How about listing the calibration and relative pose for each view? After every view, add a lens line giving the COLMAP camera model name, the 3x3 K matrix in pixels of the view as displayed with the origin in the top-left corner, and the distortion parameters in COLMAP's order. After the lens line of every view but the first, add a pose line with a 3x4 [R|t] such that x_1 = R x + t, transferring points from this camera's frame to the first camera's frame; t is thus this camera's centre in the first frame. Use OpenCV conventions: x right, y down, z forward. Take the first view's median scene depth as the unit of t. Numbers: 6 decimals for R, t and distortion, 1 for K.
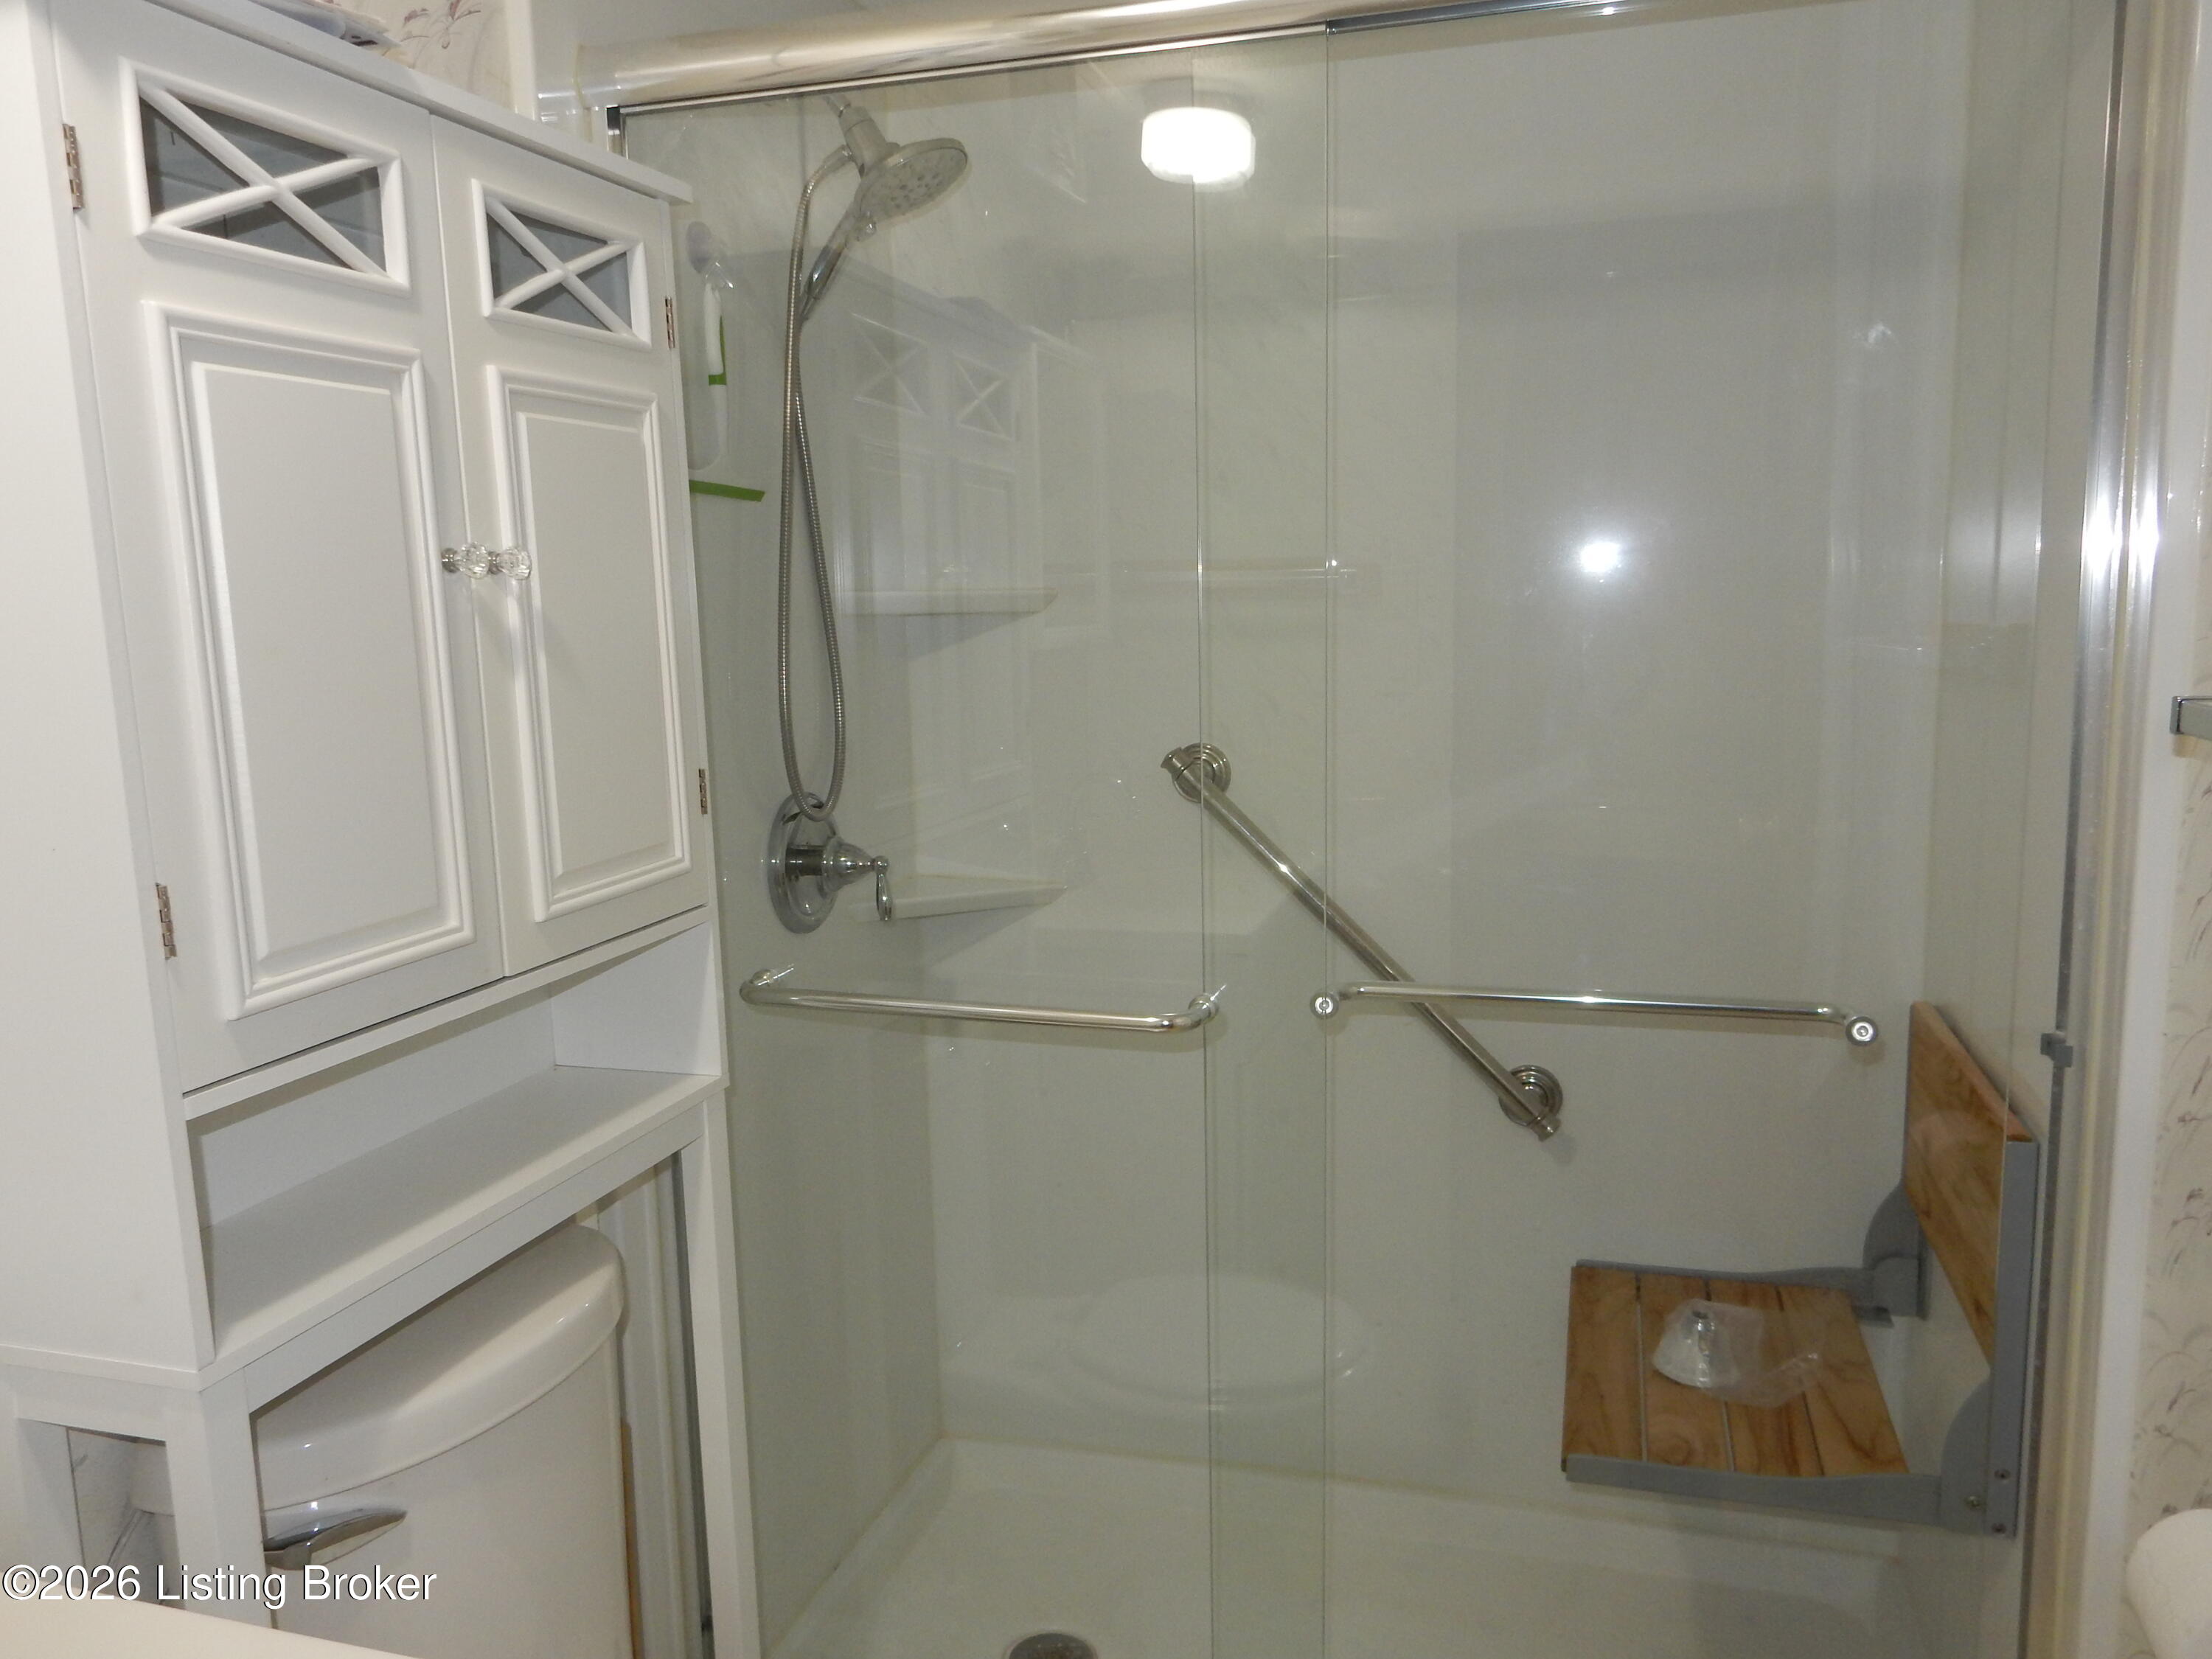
lens RADIAL K [[1627.6, 0, 1100.1], [0, 1627.6, 835.0], [0, 0, 1]] dist [-0.004432, 0.004043]
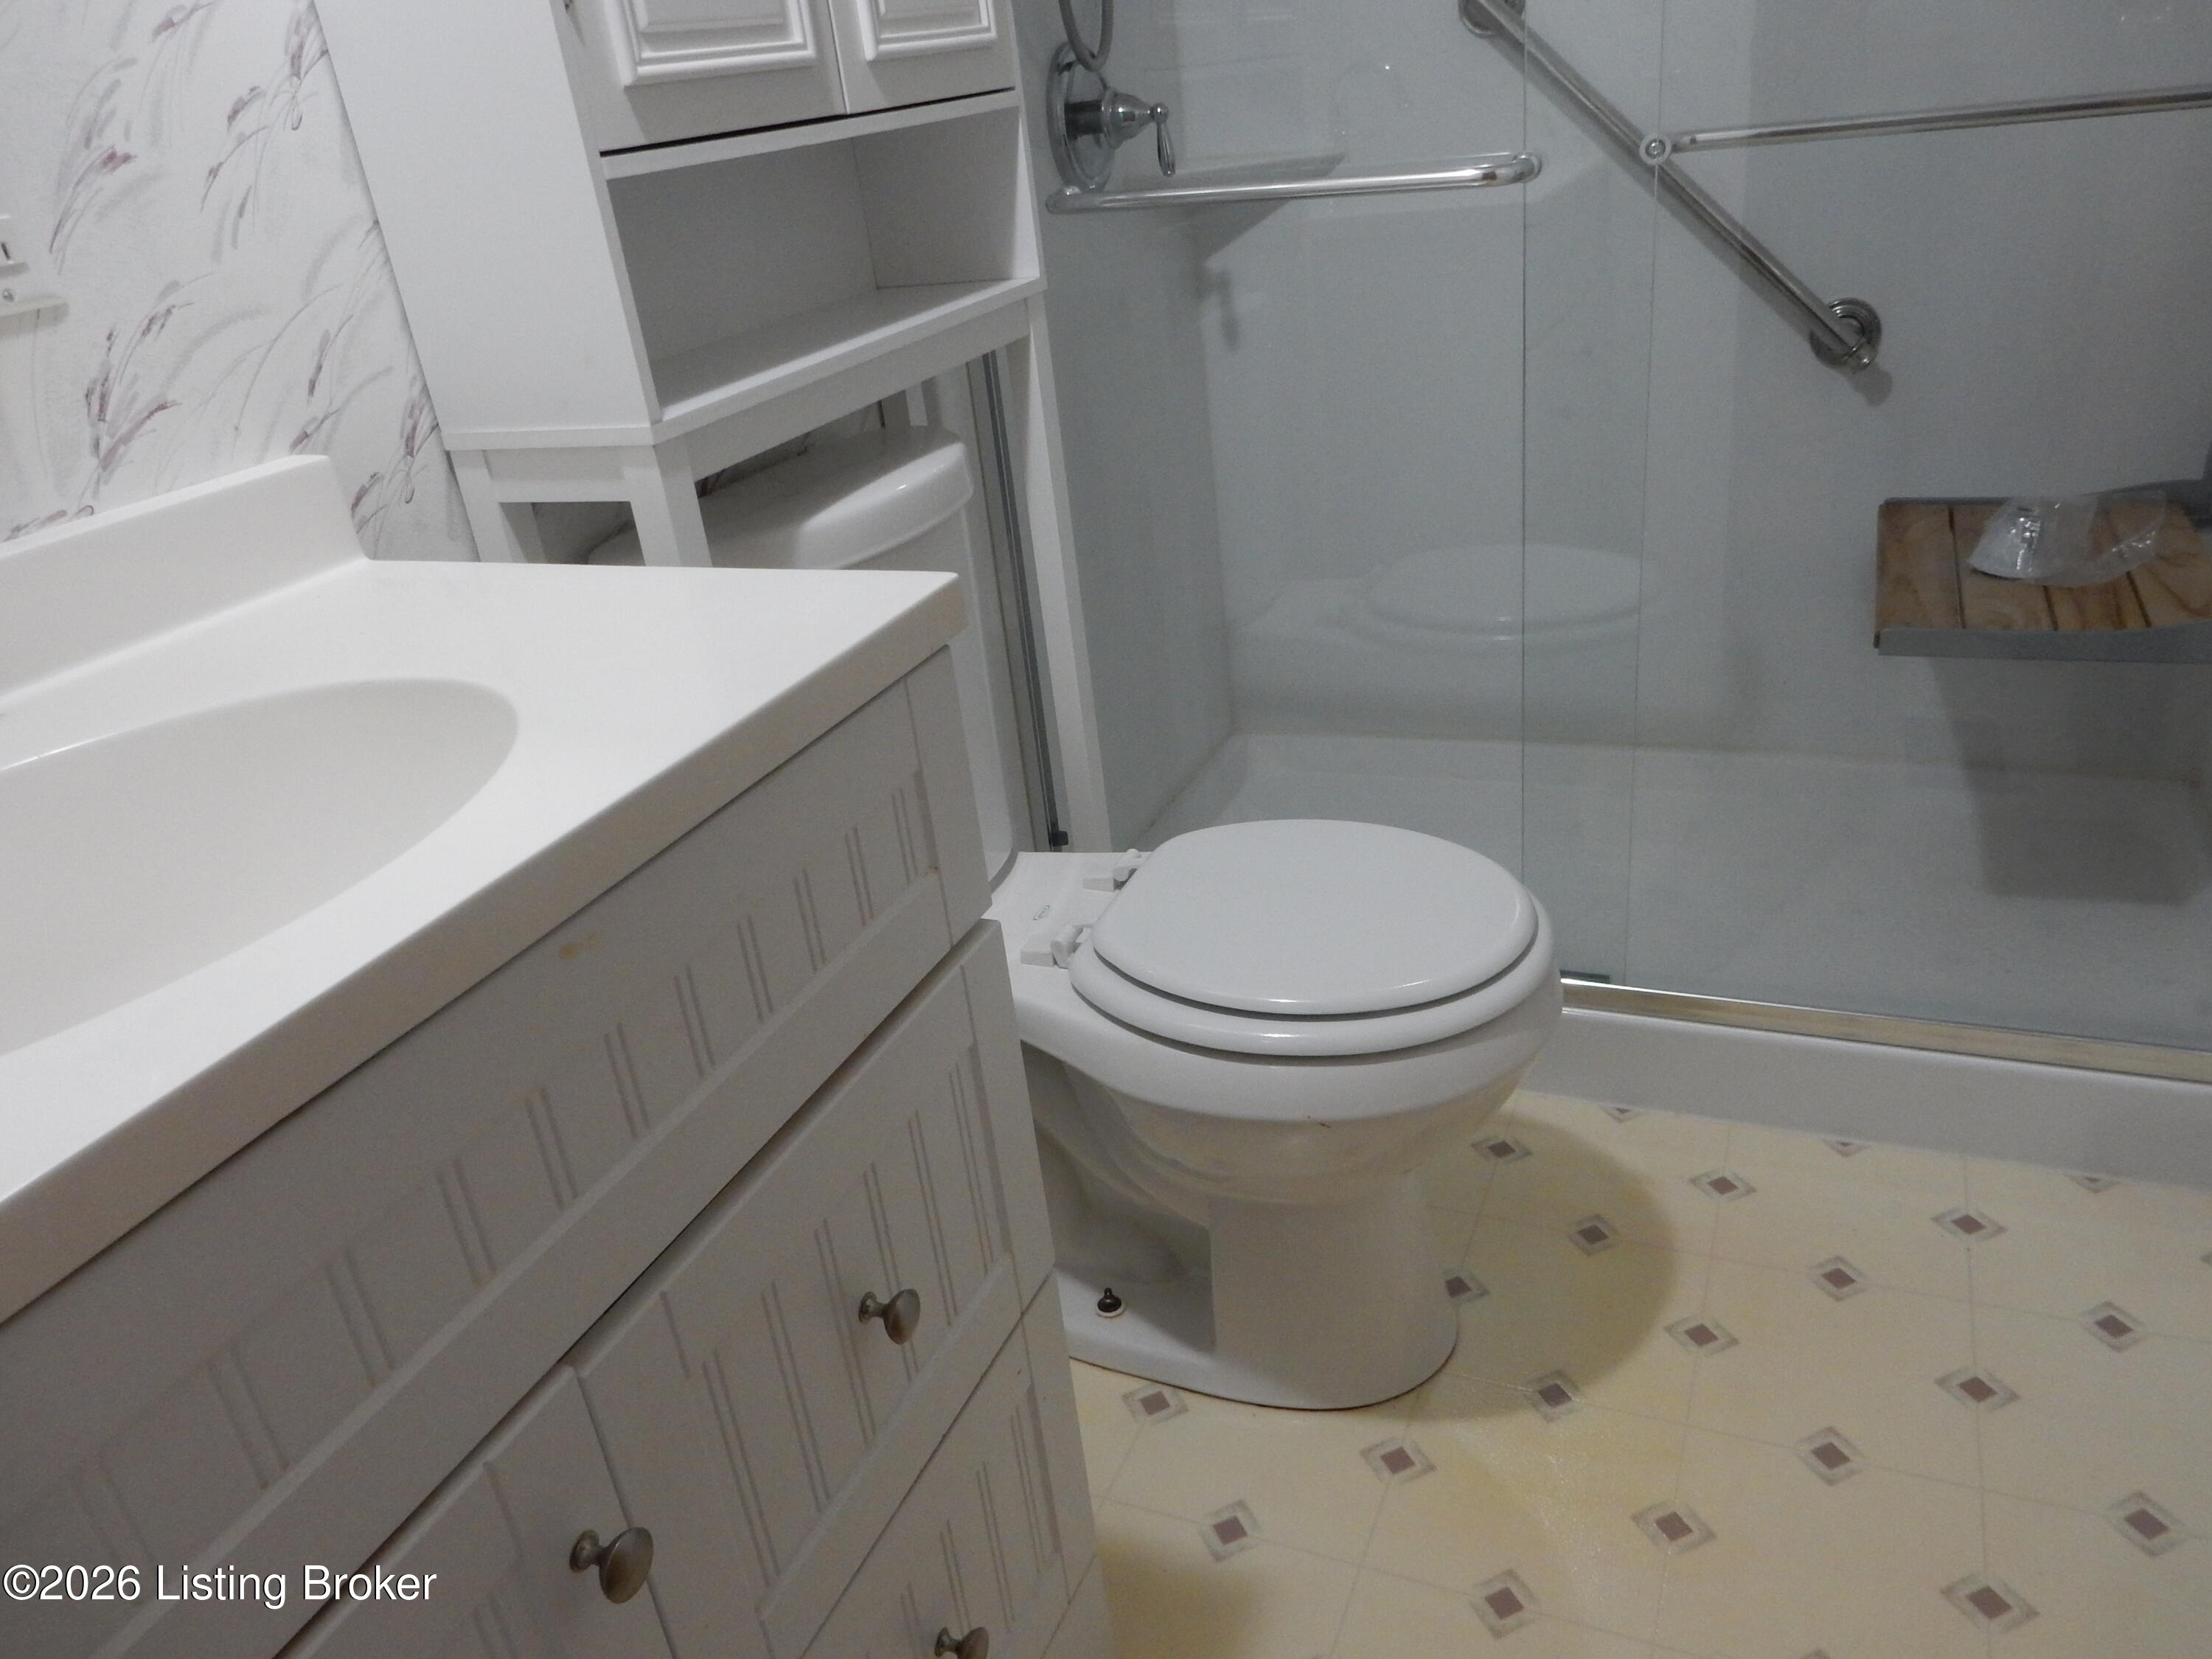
lens RADIAL K [[1627.6, 0, 1108.4], [0, 1627.6, 833.0], [0, 0, 1]] dist [-0.004432, 0.004043]
pose [[0.990487, -0.029223, -0.134464, -0.053171], [0.069044, 0.950820, 0.301950, 0.145587], [0.119027, -0.308362, 0.943793, -0.052534]]
